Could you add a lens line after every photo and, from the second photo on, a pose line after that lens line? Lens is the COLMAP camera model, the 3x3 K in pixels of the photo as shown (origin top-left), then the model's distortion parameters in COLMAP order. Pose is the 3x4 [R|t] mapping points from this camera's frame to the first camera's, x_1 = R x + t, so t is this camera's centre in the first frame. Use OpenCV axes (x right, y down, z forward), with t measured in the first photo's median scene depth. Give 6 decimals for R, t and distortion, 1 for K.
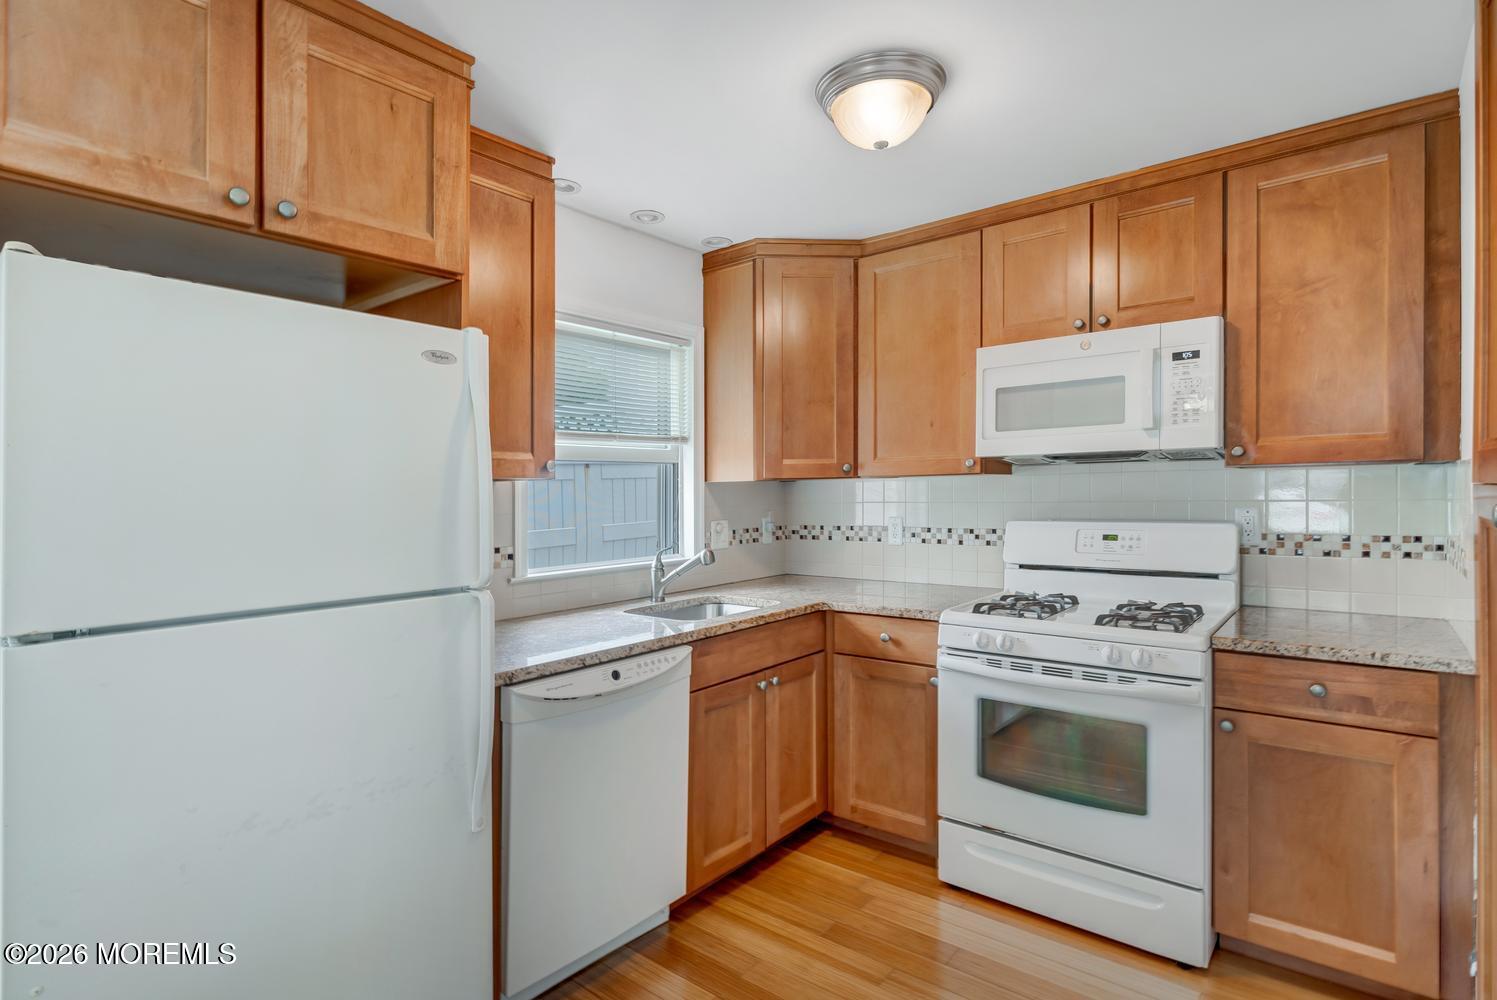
lens RADIAL K [[749.2, 0, 749.9], [0, 749.2, 482.9], [0, 0, 1]] dist [-0.000887, -0.000192]
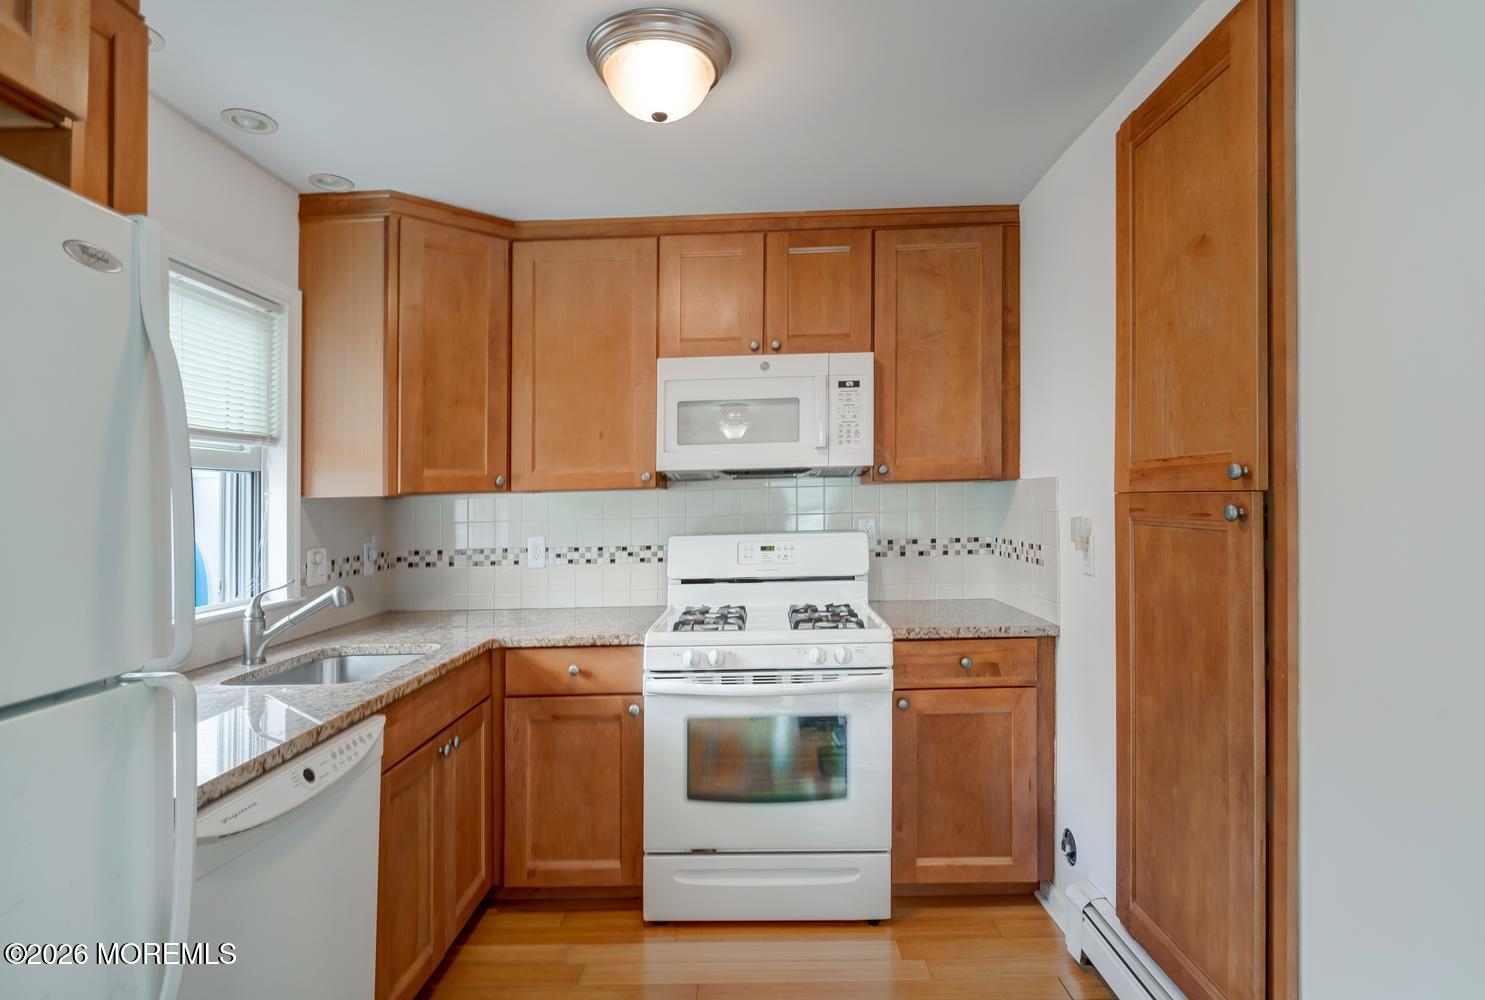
lens RADIAL K [[760.8, 0, 742.5], [0, 760.8, 500.0], [0, 0, 1]] dist [-0.004987, 0.000110]
pose [[0.795009, -0.000651, 0.606598, -0.234243], [0.004278, 0.999981, -0.004533, 0.009348], [-0.606583, 0.006199, 0.794996, 0.174213]]
